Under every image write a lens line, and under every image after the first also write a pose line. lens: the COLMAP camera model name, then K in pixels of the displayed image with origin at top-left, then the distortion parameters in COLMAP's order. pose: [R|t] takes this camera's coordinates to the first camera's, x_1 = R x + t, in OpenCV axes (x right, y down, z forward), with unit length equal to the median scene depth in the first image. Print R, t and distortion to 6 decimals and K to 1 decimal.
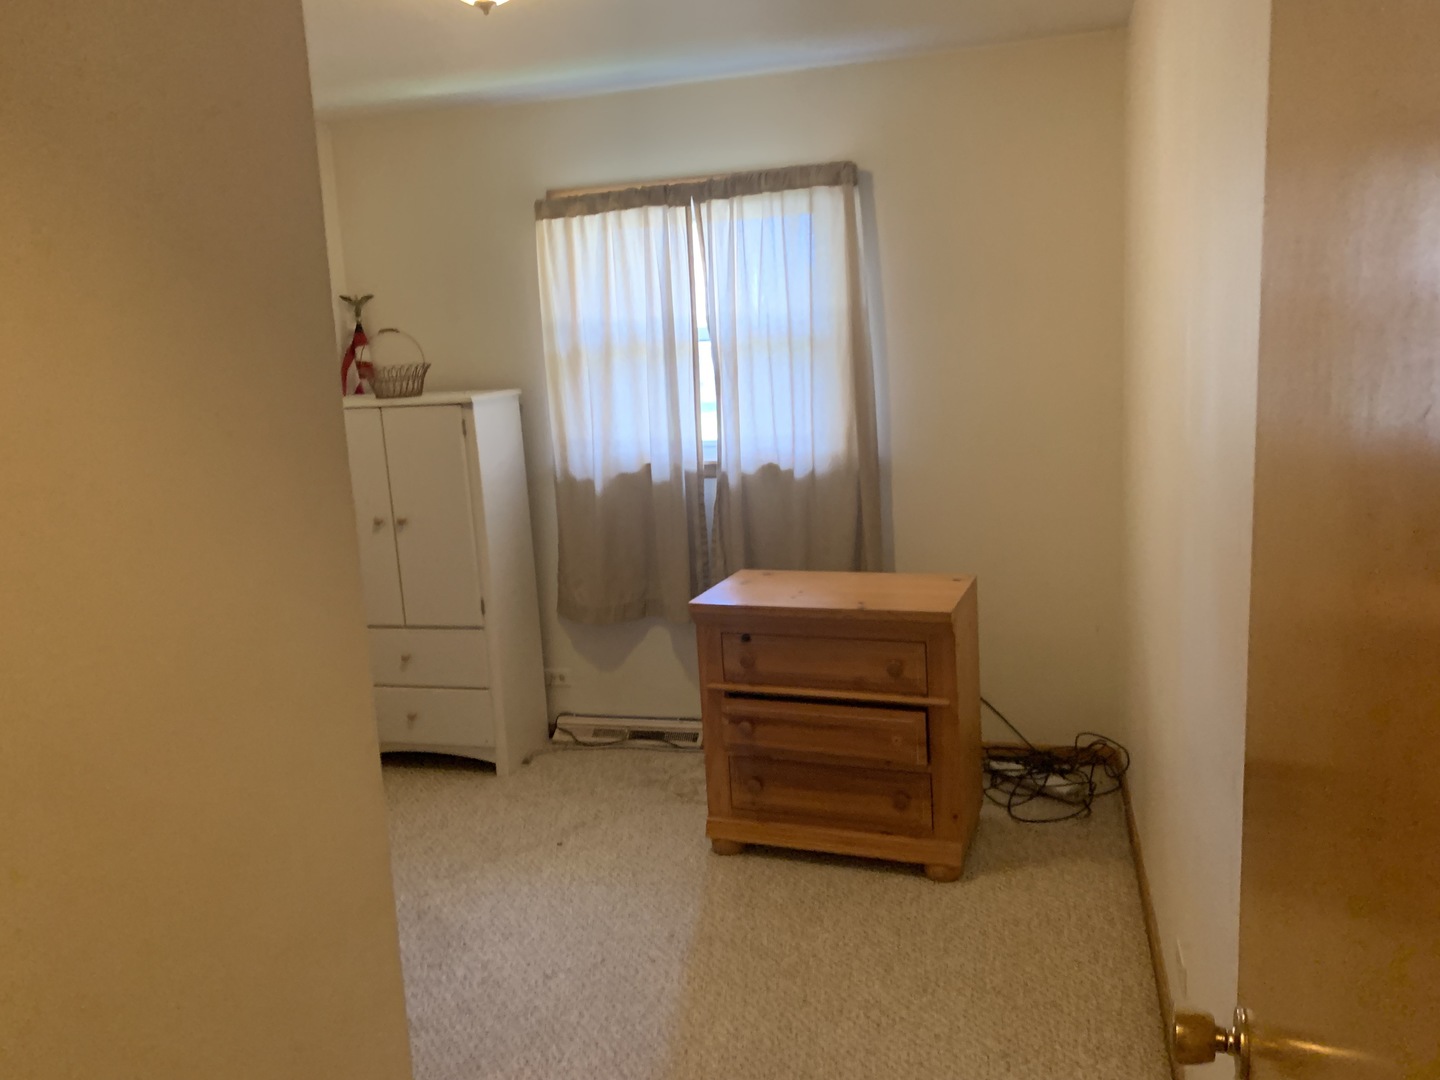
lens RADIAL K [[1075.2, 0, 701.8], [0, 1075.2, 544.6], [0, 0, 1]] dist [0.120483, -0.001194]
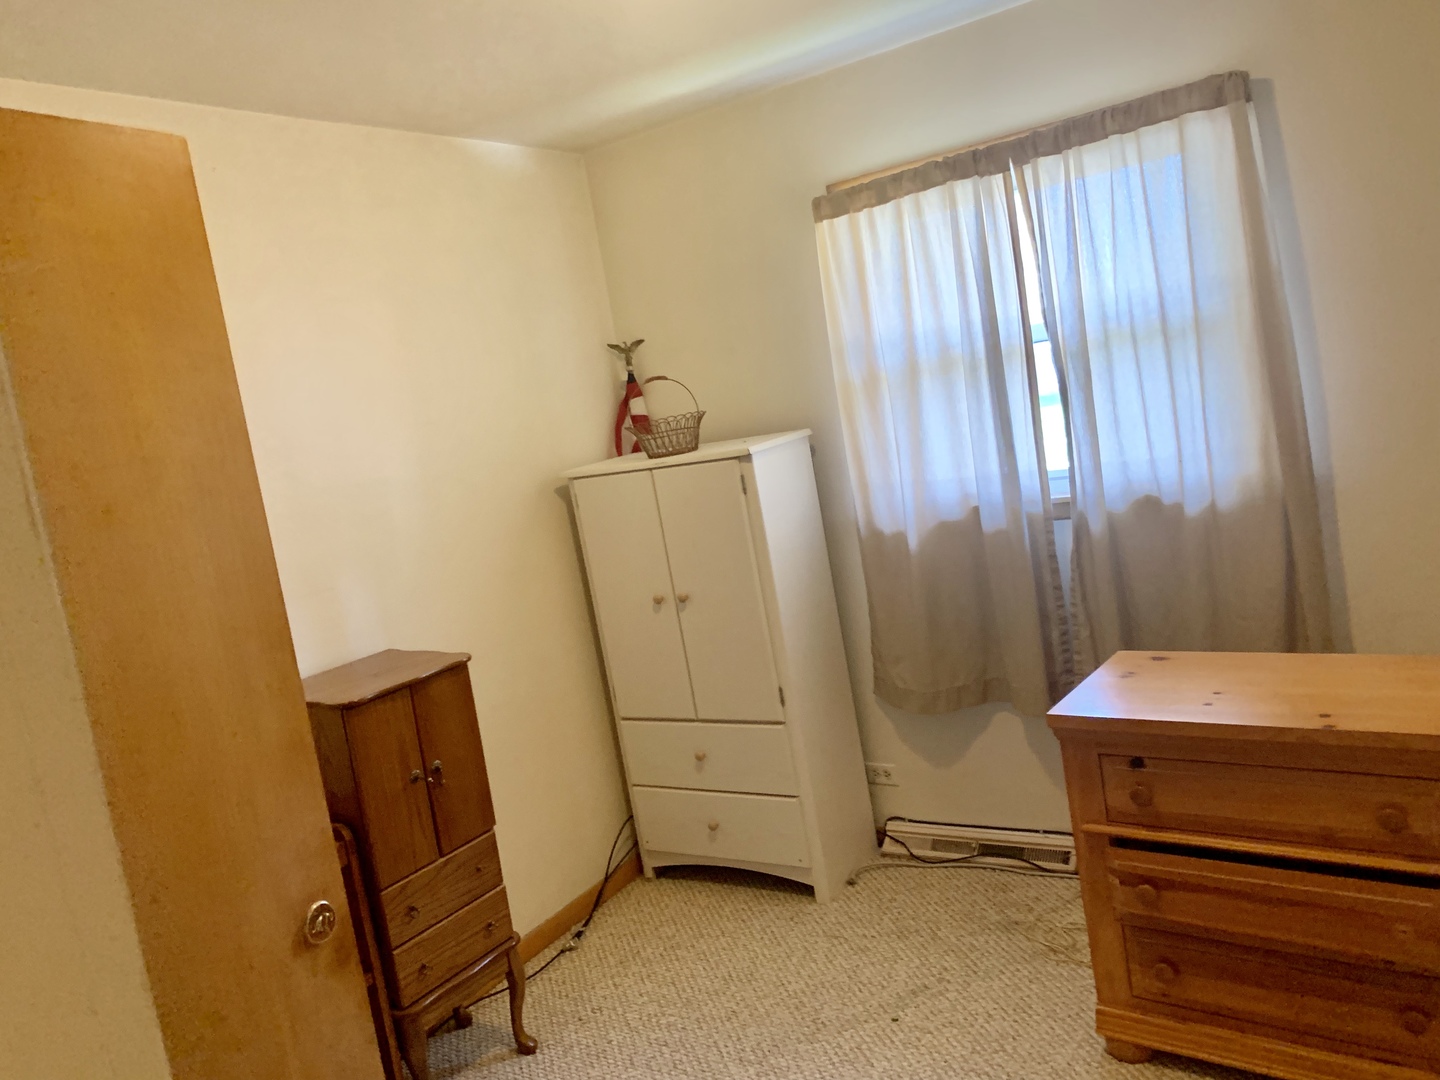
lens RADIAL K [[1074.8, 0, 712.8], [0, 1074.8, 542.0], [0, 0, 1]] dist [0.035196, -0.049926]
pose [[0.952609, -0.070173, -0.295993, -0.002793], [0.067784, 0.997531, -0.018339, -0.050126], [0.296549, -0.002594, 0.955014, 0.208638]]
